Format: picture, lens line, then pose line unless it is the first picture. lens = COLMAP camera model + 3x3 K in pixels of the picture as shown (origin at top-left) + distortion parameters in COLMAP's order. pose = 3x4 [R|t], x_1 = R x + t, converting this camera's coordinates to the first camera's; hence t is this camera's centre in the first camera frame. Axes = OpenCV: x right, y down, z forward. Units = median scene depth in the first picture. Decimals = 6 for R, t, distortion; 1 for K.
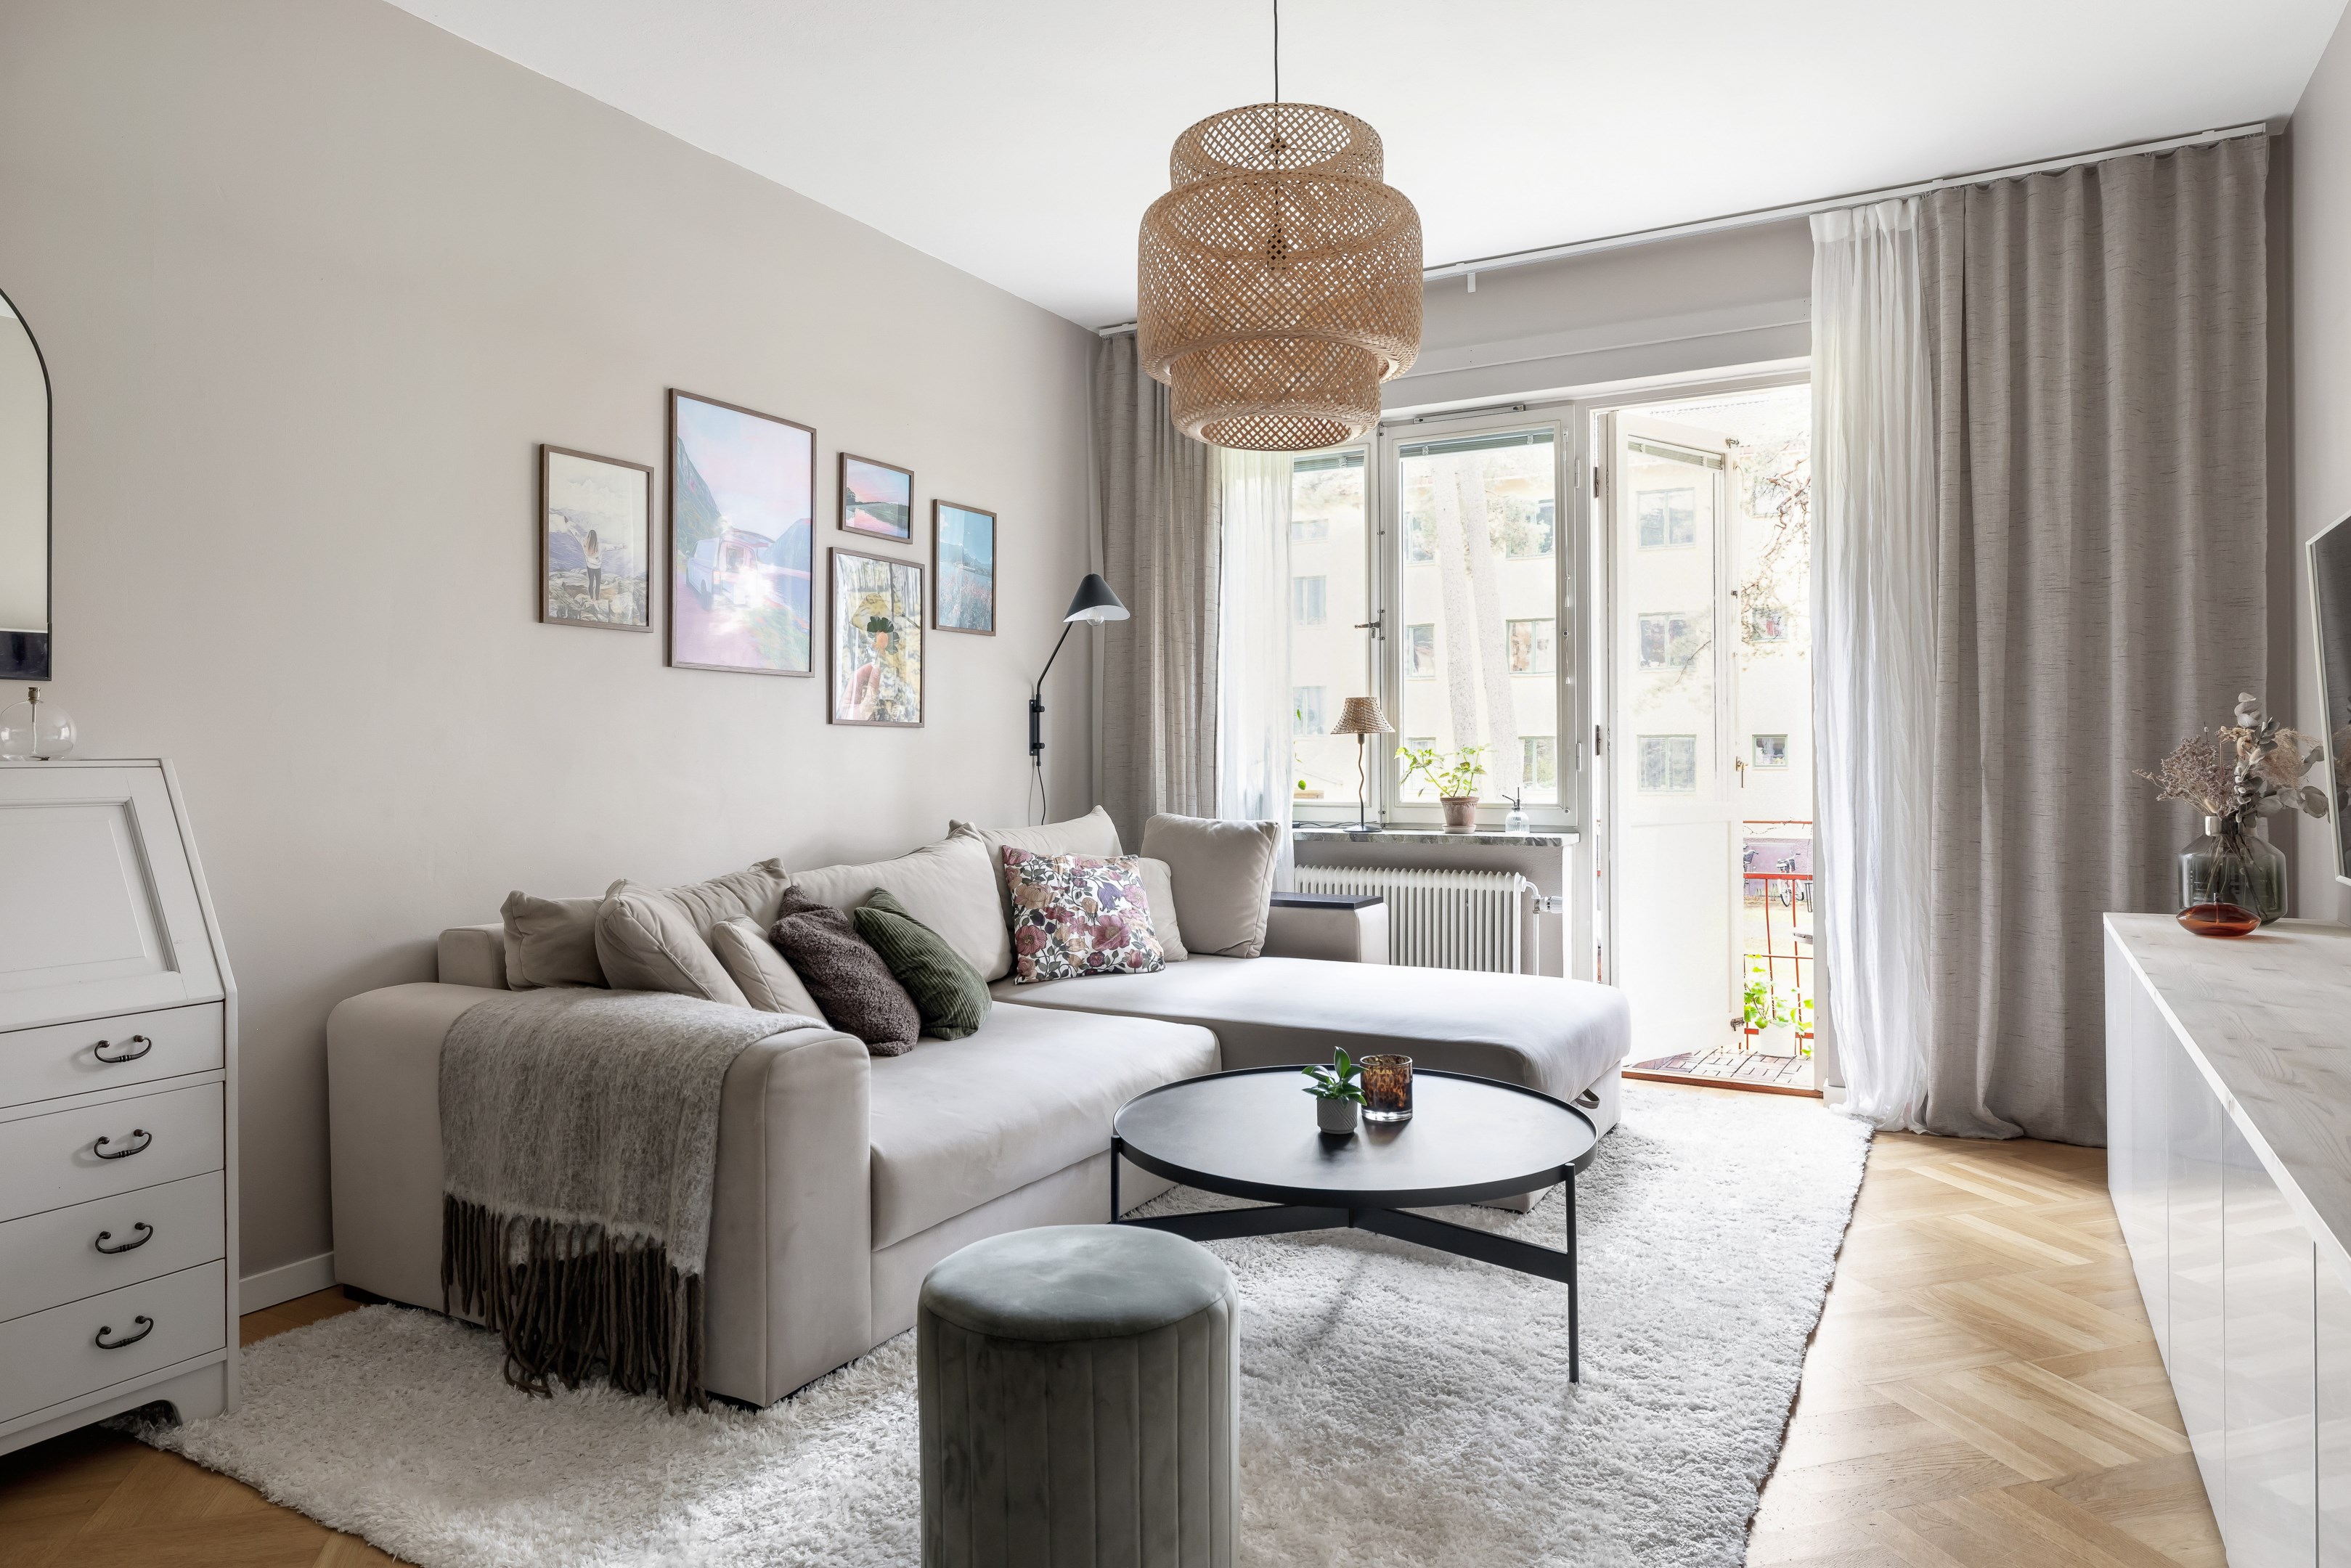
lens RADIAL K [[1469.8, 0, 1176.0], [0, 1469.8, 771.6], [0, 0, 1]] dist [-0.003397, -0.000452]
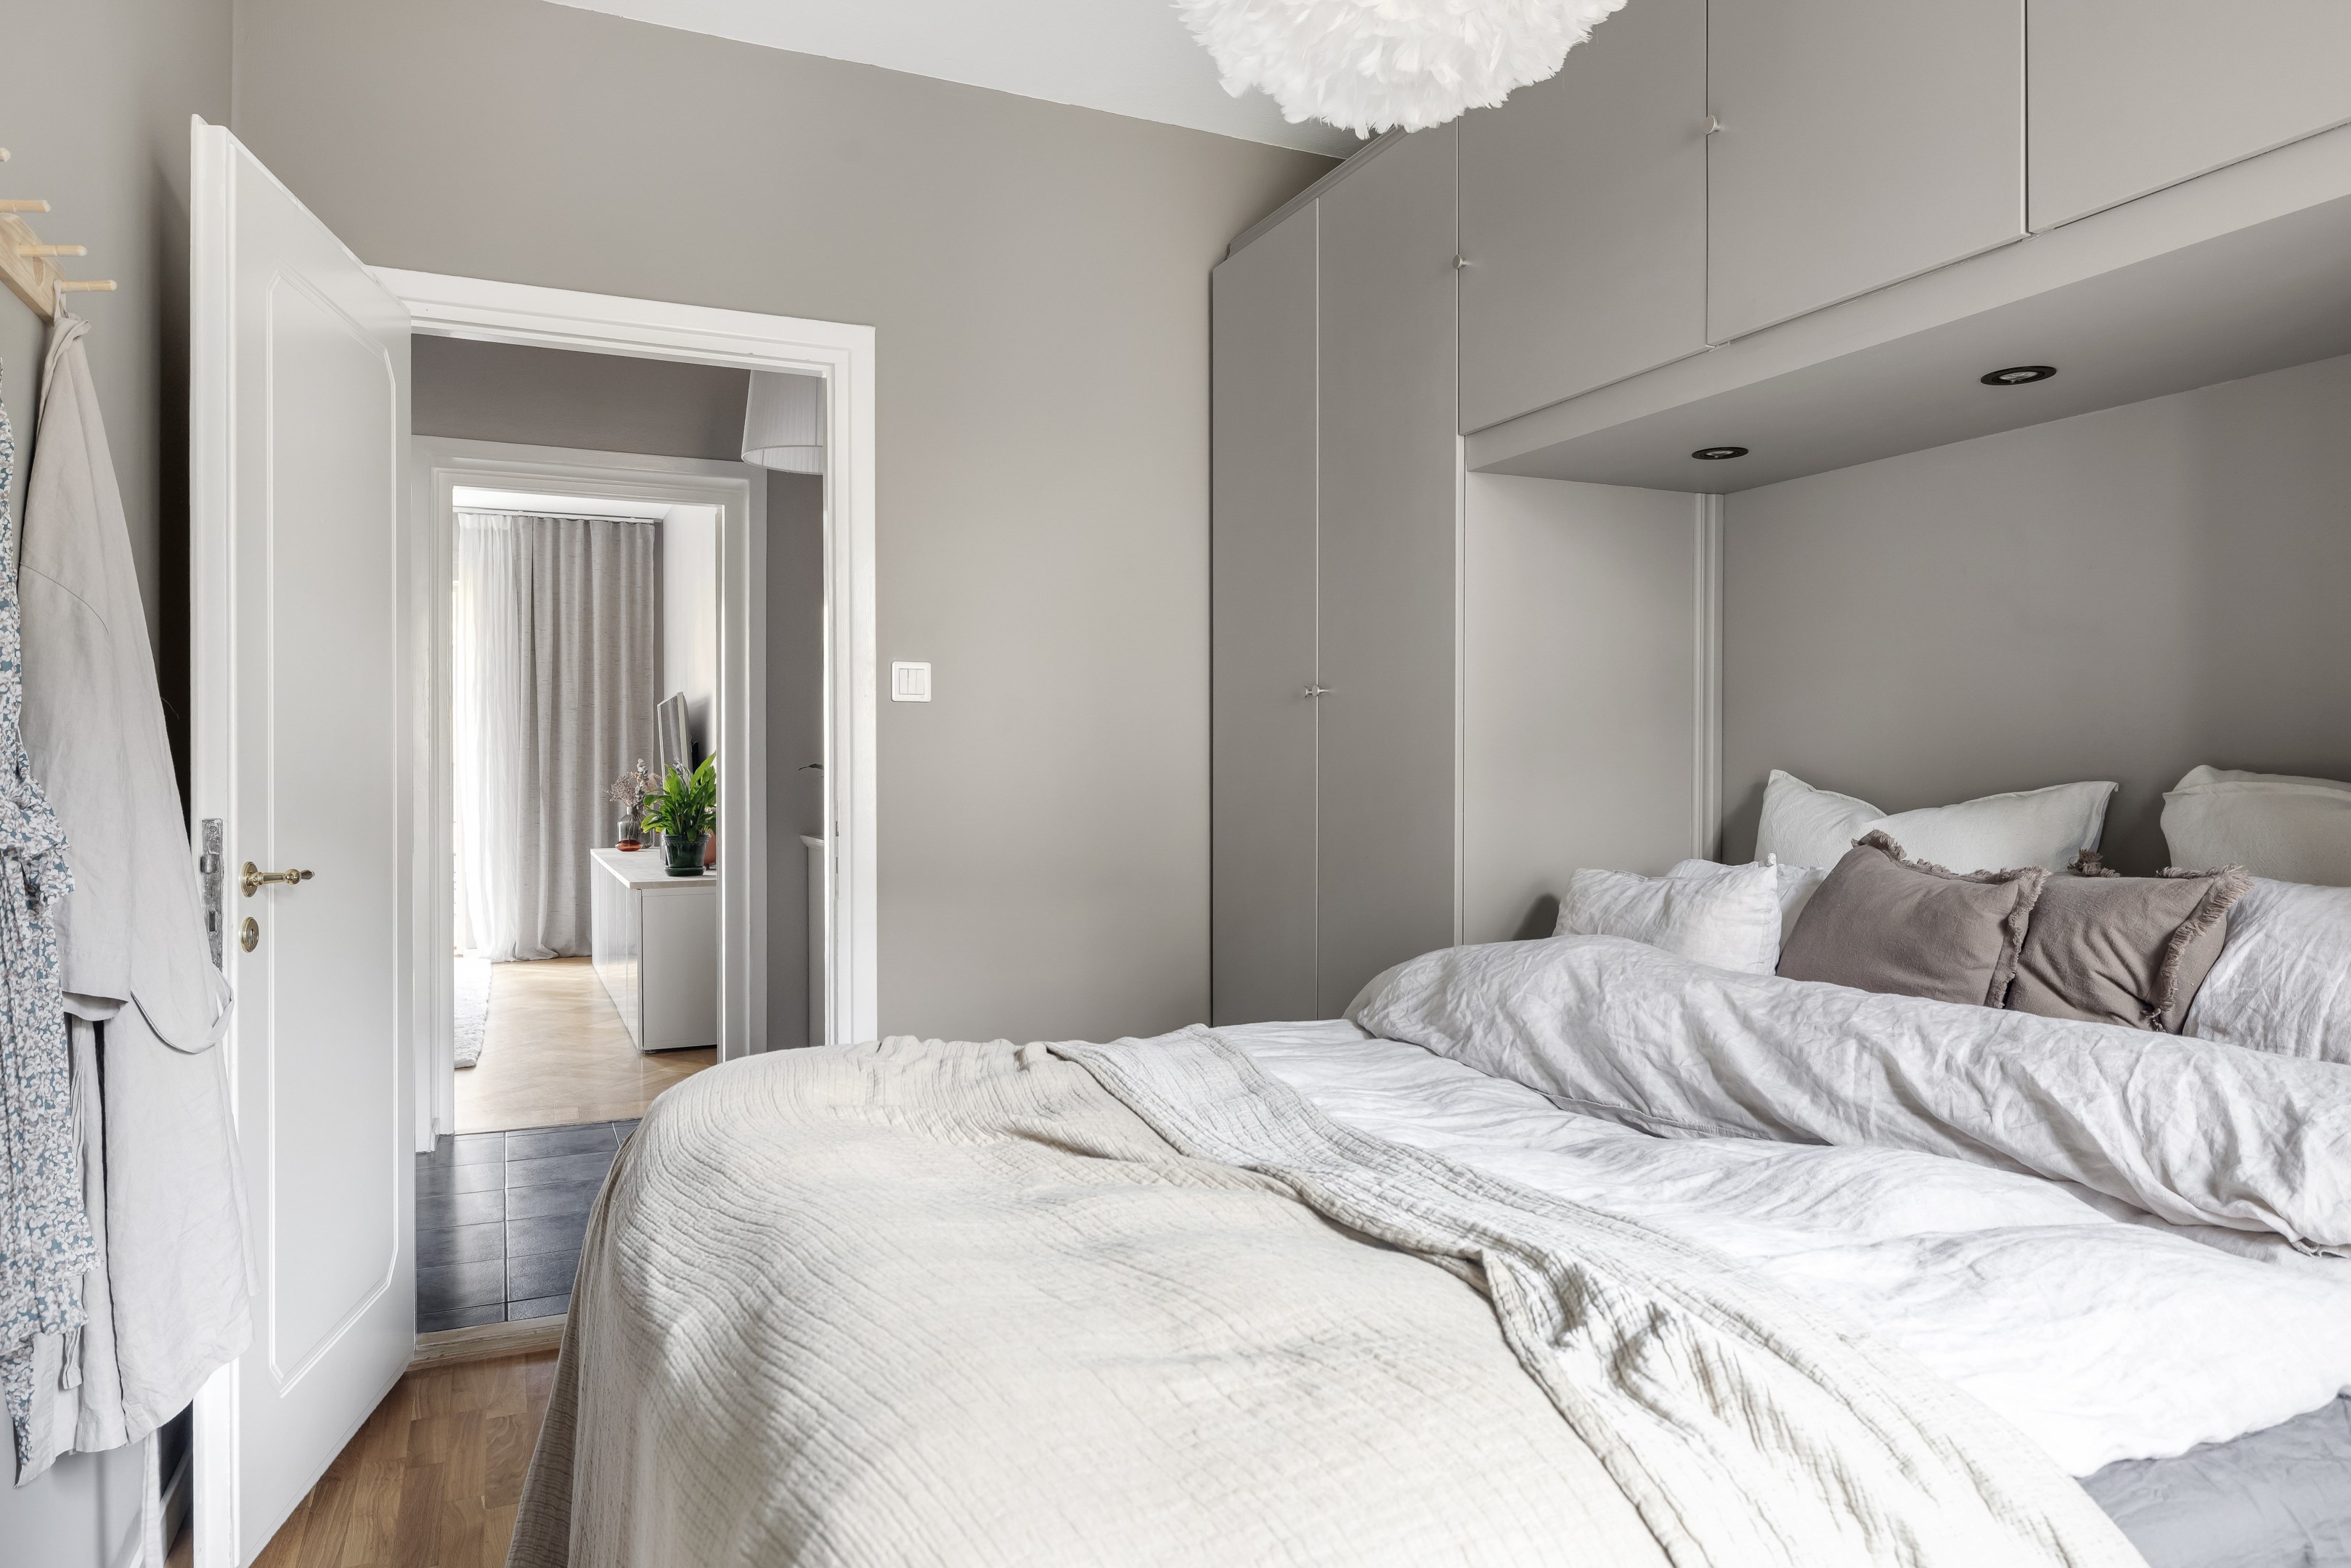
lens RADIAL K [[1469.8, 0, 1176.0], [0, 1469.8, 771.6], [0, 0, 1]] dist [-0.003397, -0.000452]
pose [[0.594627, 0.007928, 0.803963, -0.656916], [0.005739, 0.999884, -0.014105, 0.008835], [-0.803982, 0.013001, 0.594512, -1.076781]]
